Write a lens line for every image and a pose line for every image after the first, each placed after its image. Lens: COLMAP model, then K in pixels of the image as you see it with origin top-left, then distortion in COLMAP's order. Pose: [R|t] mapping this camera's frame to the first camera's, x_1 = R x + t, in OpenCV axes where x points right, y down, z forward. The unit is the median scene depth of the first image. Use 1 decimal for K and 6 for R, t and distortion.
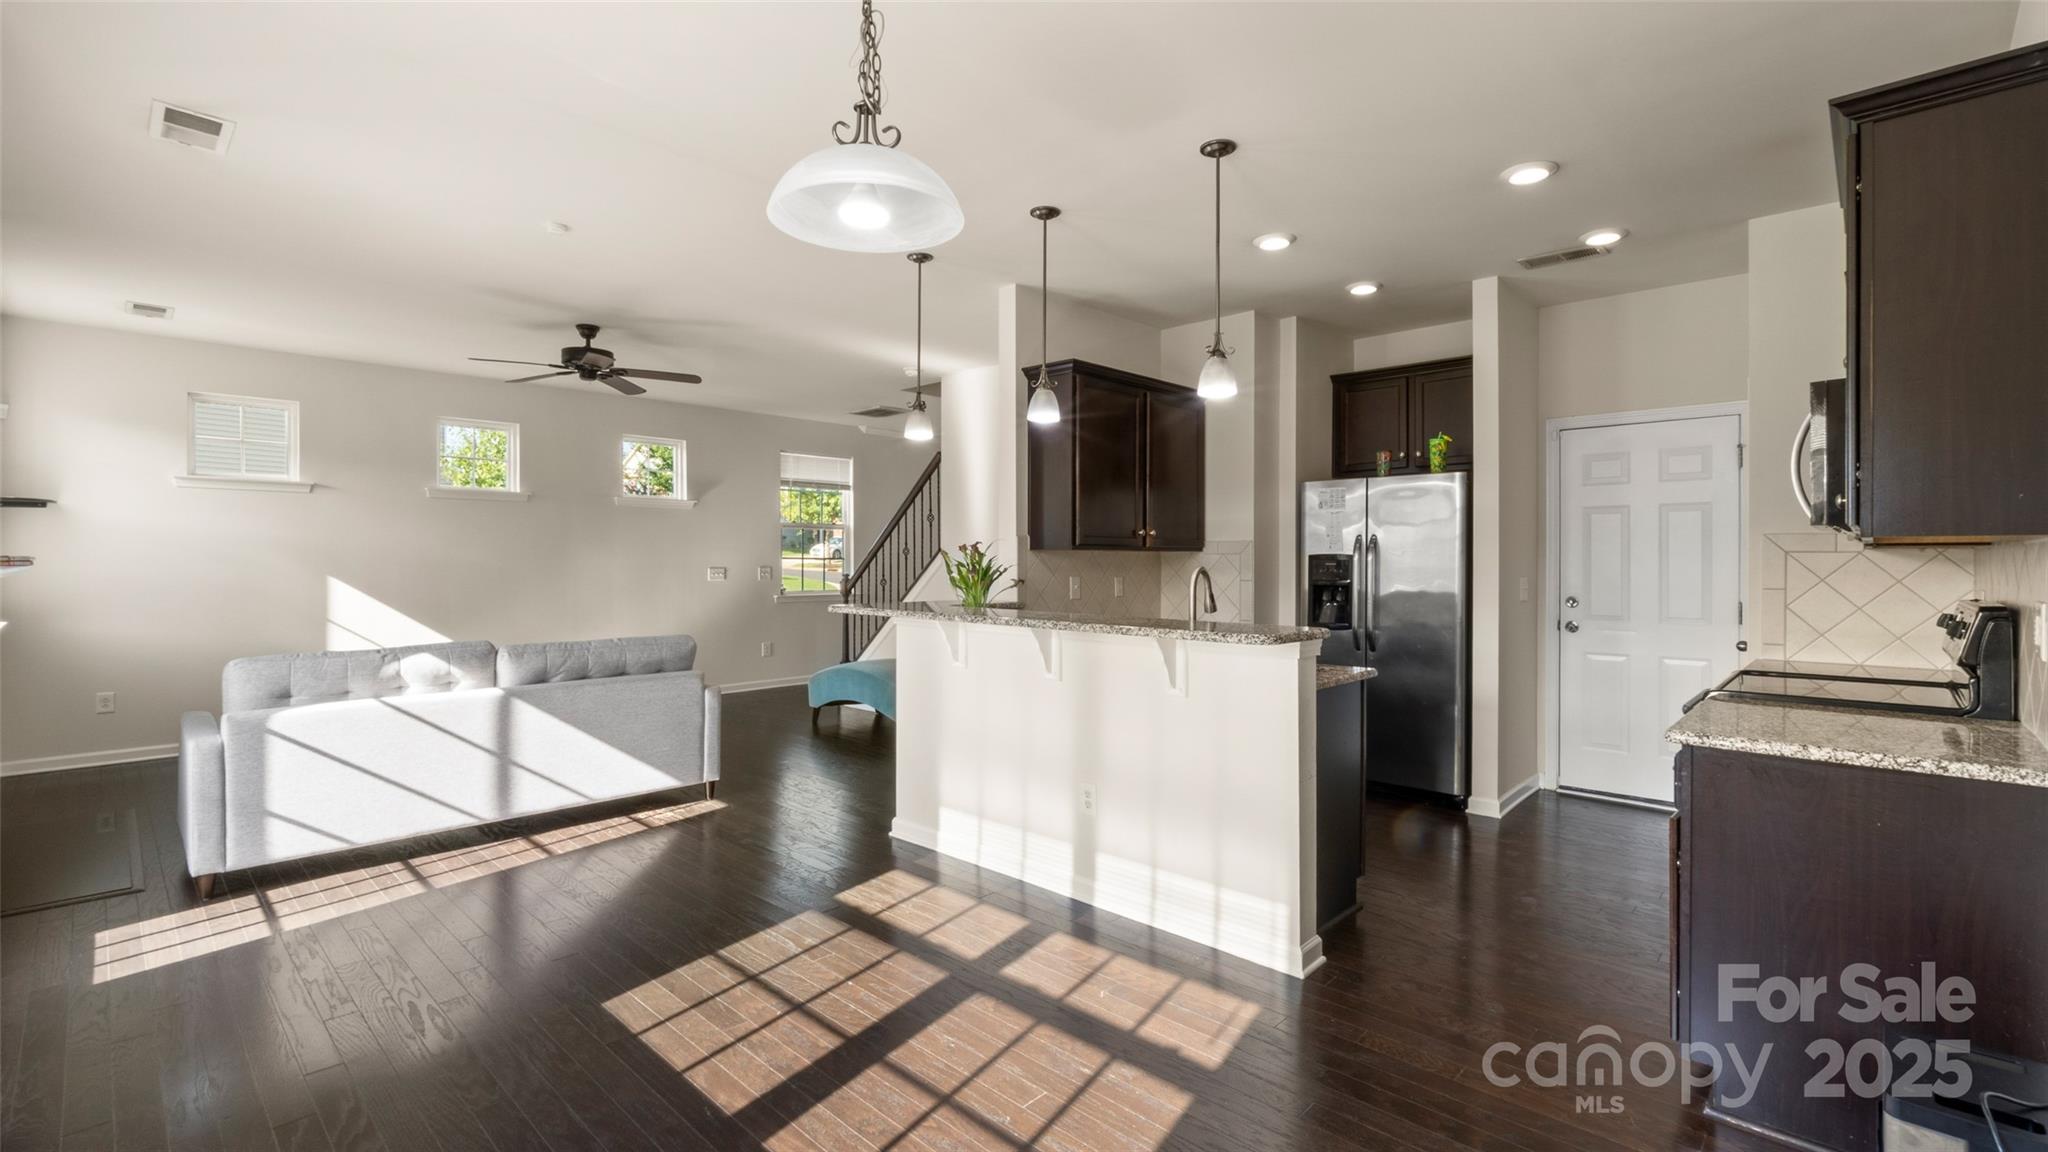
lens RADIAL K [[895.9, 0, 1021.1], [0, 895.9, 579.9], [0, 0, 1]] dist [-0.002734, -0.000233]
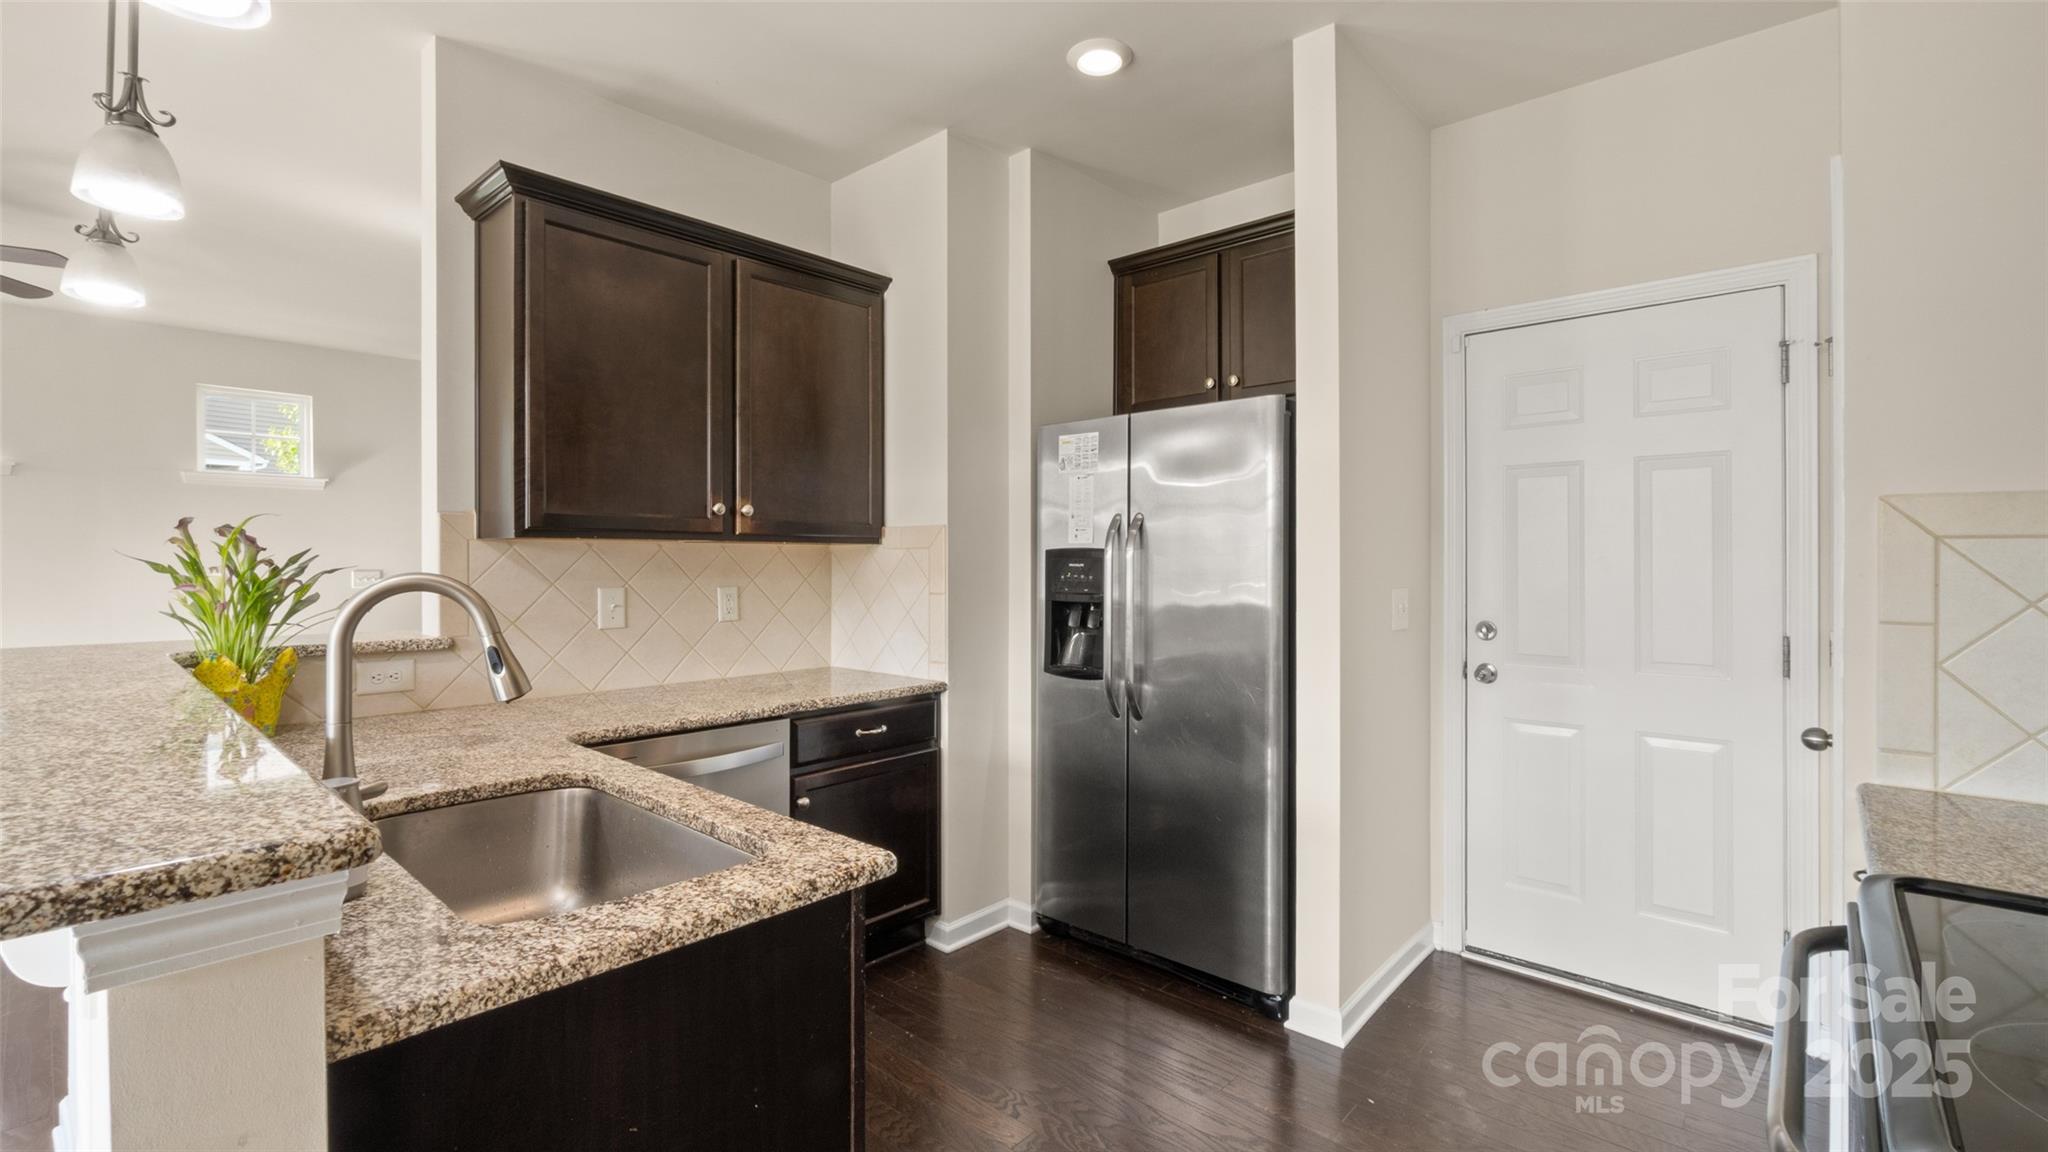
lens RADIAL K [[888.4, 0, 1024.0], [0, 888.4, 576.0], [0, 0, 1]] dist [-0.003091, -0.000145]
pose [[0.999693, -0.000450, 0.024786, 0.304404], [0.000614, 0.999978, -0.006603, -0.007026], [-0.024782, 0.006616, 0.999671, 0.436615]]
